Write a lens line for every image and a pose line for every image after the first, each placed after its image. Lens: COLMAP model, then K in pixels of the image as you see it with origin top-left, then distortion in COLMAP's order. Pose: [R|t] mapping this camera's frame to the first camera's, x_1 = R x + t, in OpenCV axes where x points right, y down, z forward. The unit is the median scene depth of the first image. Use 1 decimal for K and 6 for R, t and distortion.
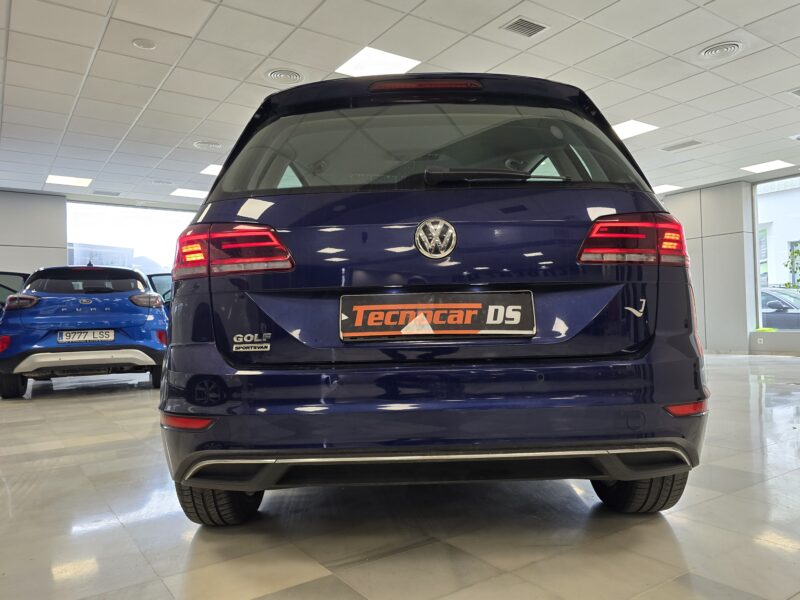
lens RADIAL K [[585.0, 0, 403.5], [0, 585.0, 301.0], [0, 0, 1]] dist [0.062067, -0.054913]
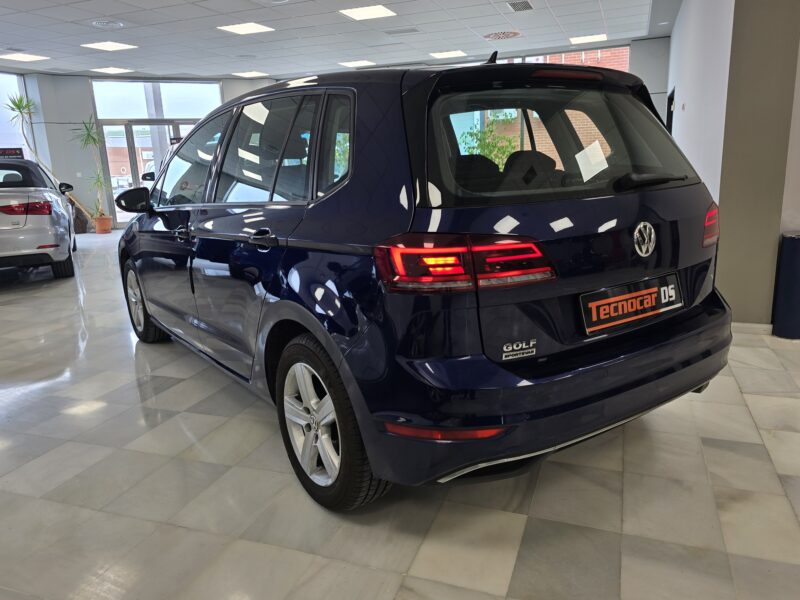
lens RADIAL K [[592.4, 0, 397.9], [0, 592.4, 291.3], [0, 0, 1]] dist [0.042880, -0.007349]
pose [[0.827376, -0.131247, 0.546098, -1.019580], [0.003971, 0.973656, 0.227988, -0.279192], [-0.561634, -0.186463, 0.806101, 0.280660]]
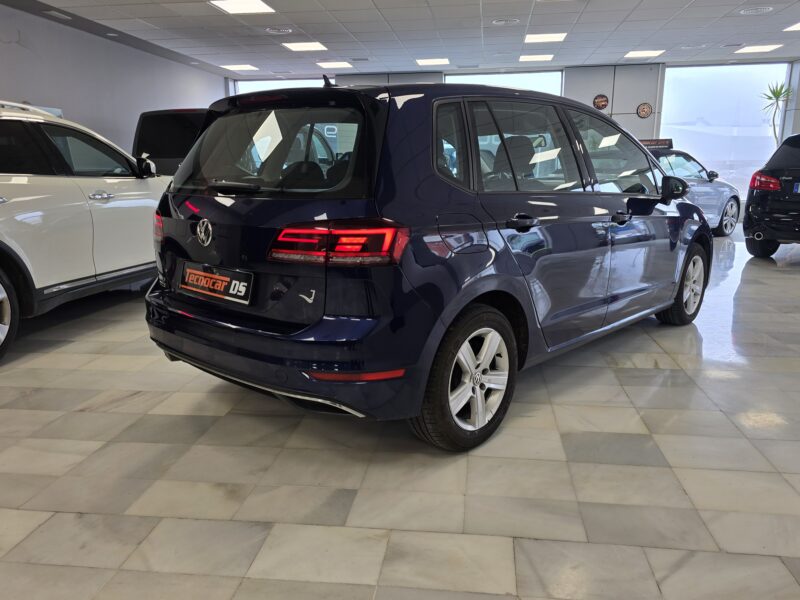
lens RADIAL K [[590.8, 0, 414.0], [0, 590.8, 299.0], [0, 0, 1]] dist [0.069807, -0.059143]
pose [[0.750357, 0.161770, -0.640933, 1.460440], [0.010817, 0.966458, 0.256595, -0.327752], [0.660945, -0.199471, 0.723439, 0.202648]]
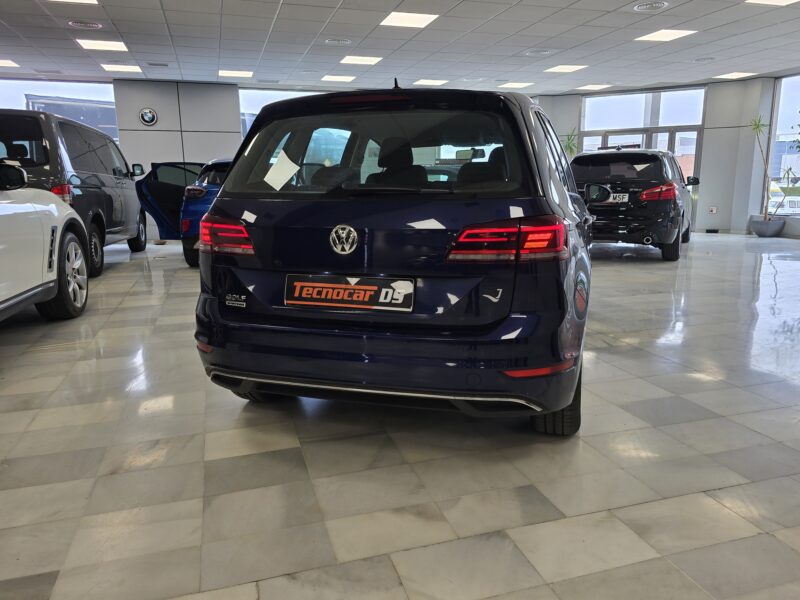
lens RADIAL K [[586.0, 0, 400.7], [0, 586.0, 290.7], [0, 0, 1]] dist [0.065490, -0.056117]
pose [[0.954152, 0.070388, -0.290929, 0.589994], [-0.005386, 0.975837, 0.218433, -0.289751], [0.299274, -0.206852, 0.931476, -0.281395]]
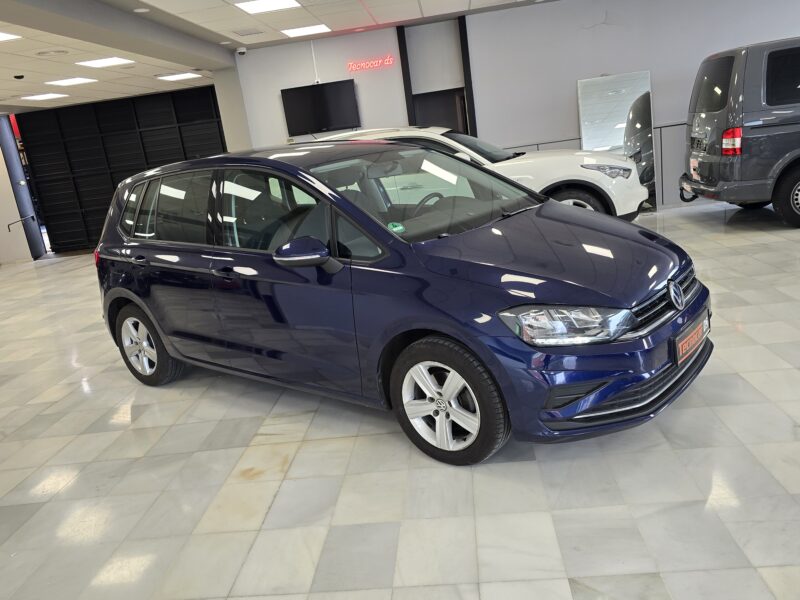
lens RADIAL K [[656.4, 0, 418.5], [0, 656.4, 296.7], [0, 0, 1]] dist [0.070556, -0.074630]
pose [[-0.603502, 0.291455, -0.742186, 2.036373], [0.168865, 0.956406, 0.238267, -0.441793], [0.779275, 0.018466, -0.626410, 4.388714]]
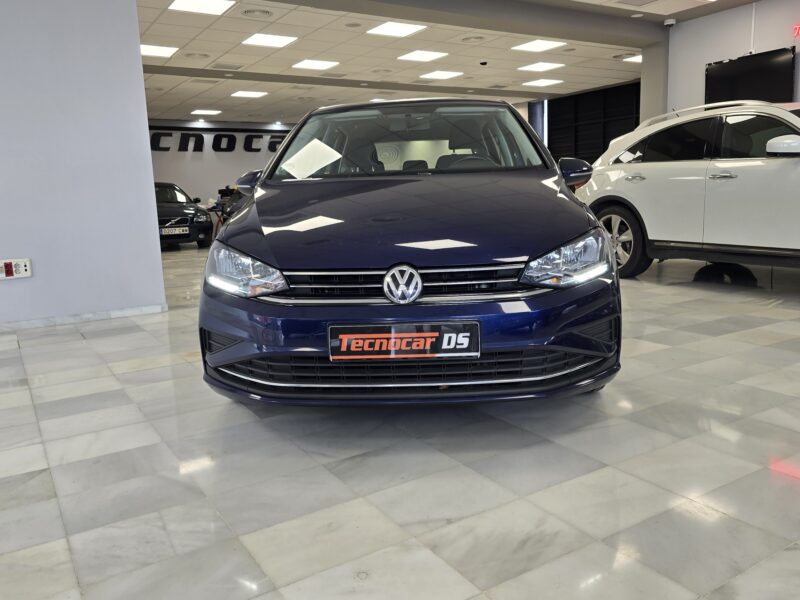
lens RADIAL K [[671.7, 0, 398.7], [0, 671.7, 287.5], [0, 0, 1]] dist [0.034905, -0.004532]
pose [[-0.997173, 0.054843, 0.051354, -0.013597], [0.060130, 0.992353, 0.107798, 0.015672], [-0.045050, 0.110581, -0.992846, 5.249969]]
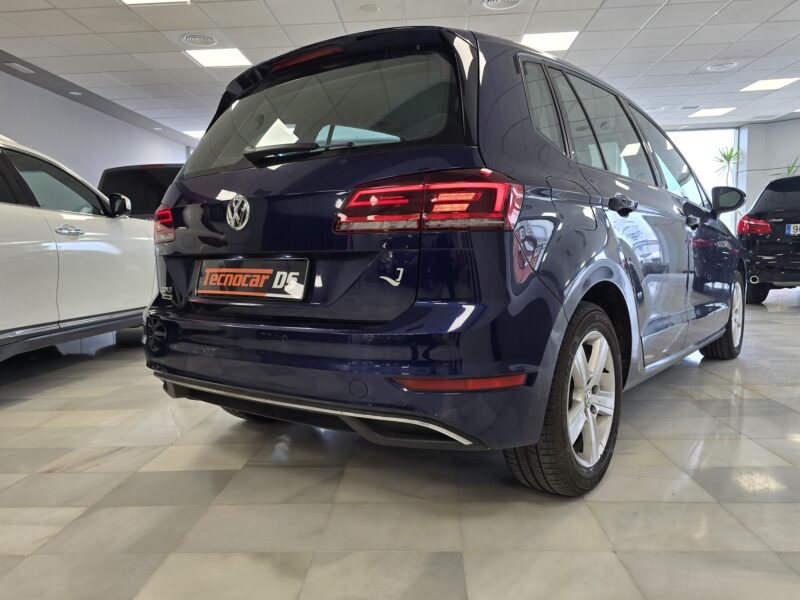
lens RADIAL K [[586.0, 0, 400.0], [0, 586.0, 300.0], [0, 0, 1]] dist [0.069348, -0.062253]
pose [[0.793519, 0.057231, -0.605849, 1.016931], [0.026942, 0.991288, 0.128930, -0.076944], [0.607949, -0.118631, 0.785063, 0.249959]]
